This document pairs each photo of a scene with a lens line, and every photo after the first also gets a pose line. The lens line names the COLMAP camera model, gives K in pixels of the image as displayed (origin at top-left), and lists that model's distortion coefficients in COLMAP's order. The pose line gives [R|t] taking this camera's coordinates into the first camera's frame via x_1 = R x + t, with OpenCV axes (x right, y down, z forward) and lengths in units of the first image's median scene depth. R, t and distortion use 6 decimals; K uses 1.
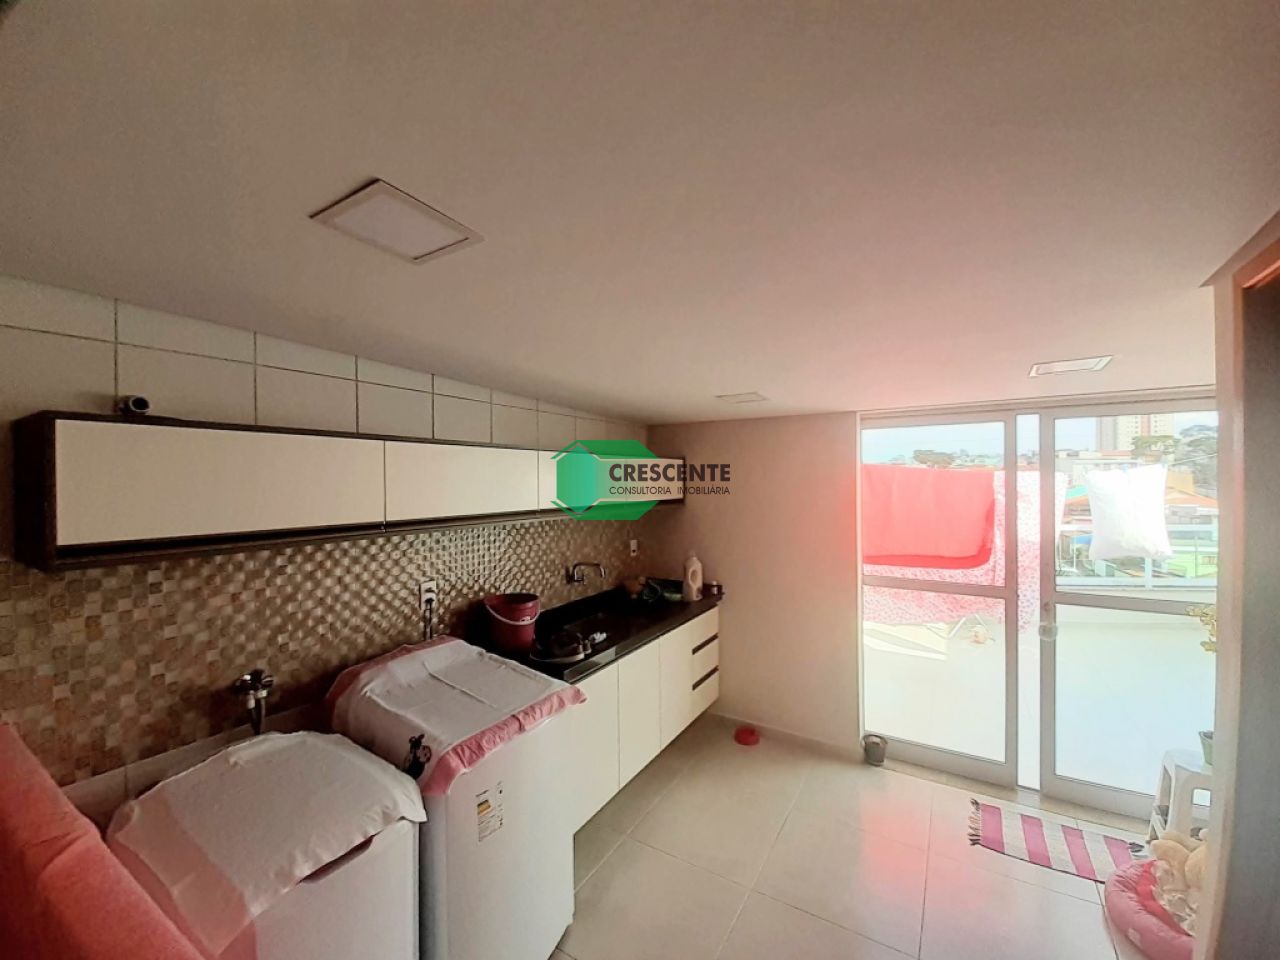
lens RADIAL K [[518.3, 0, 640.0], [0, 518.3, 480.0], [0, 0, 1]] dist [0.026436, -0.019579]
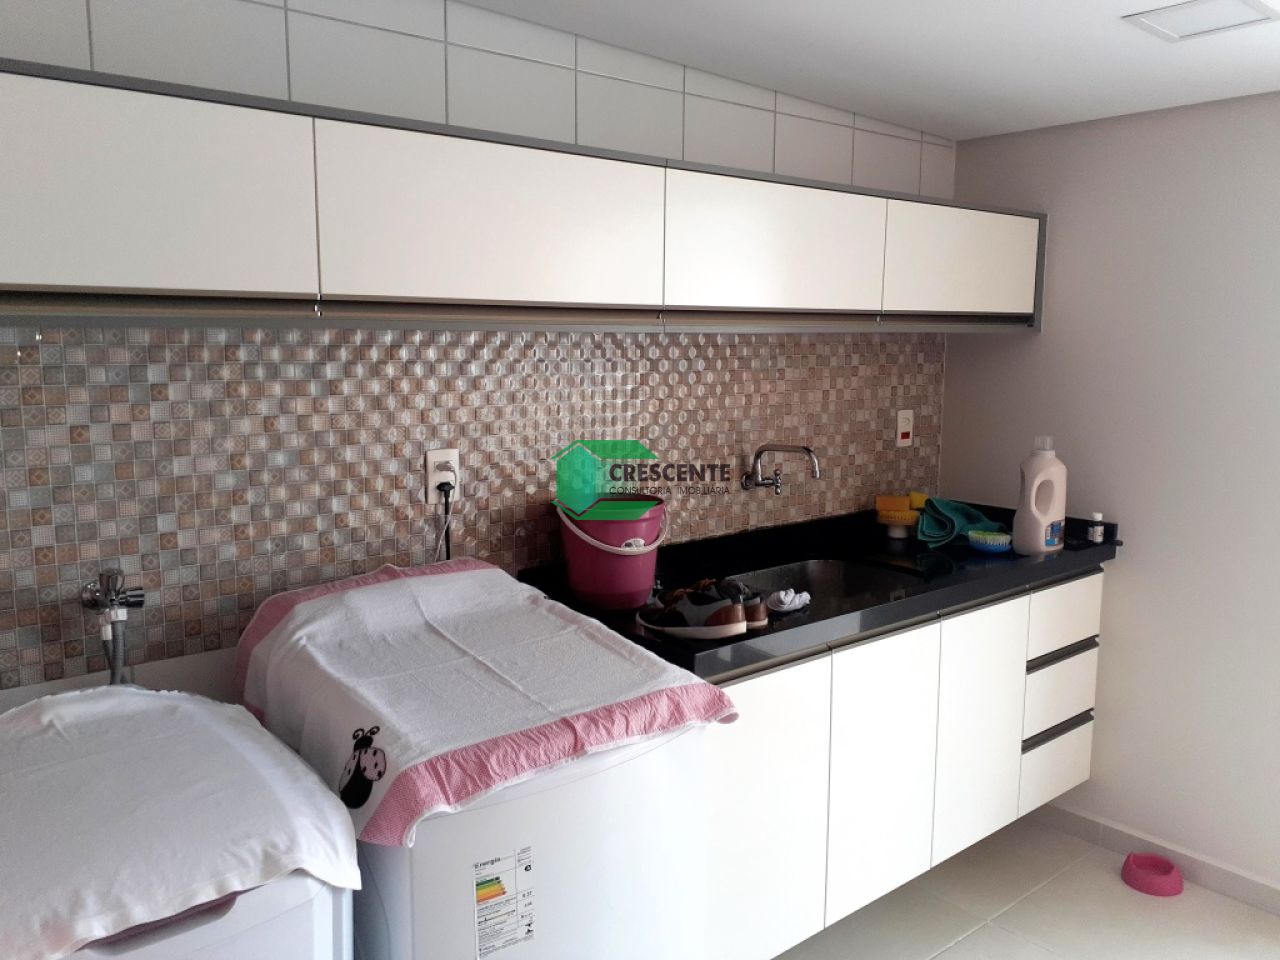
lens RADIAL K [[1023.3, 0, 640.0], [0, 1023.3, 480.0], [0, 0, 1]] dist [0.067095, -0.089326]
pose [[0.947289, 0.060059, -0.314700, 0.083232], [-0.019222, 0.991157, 0.131297, 0.102505], [0.319802, -0.118327, 0.940067, 0.161272]]
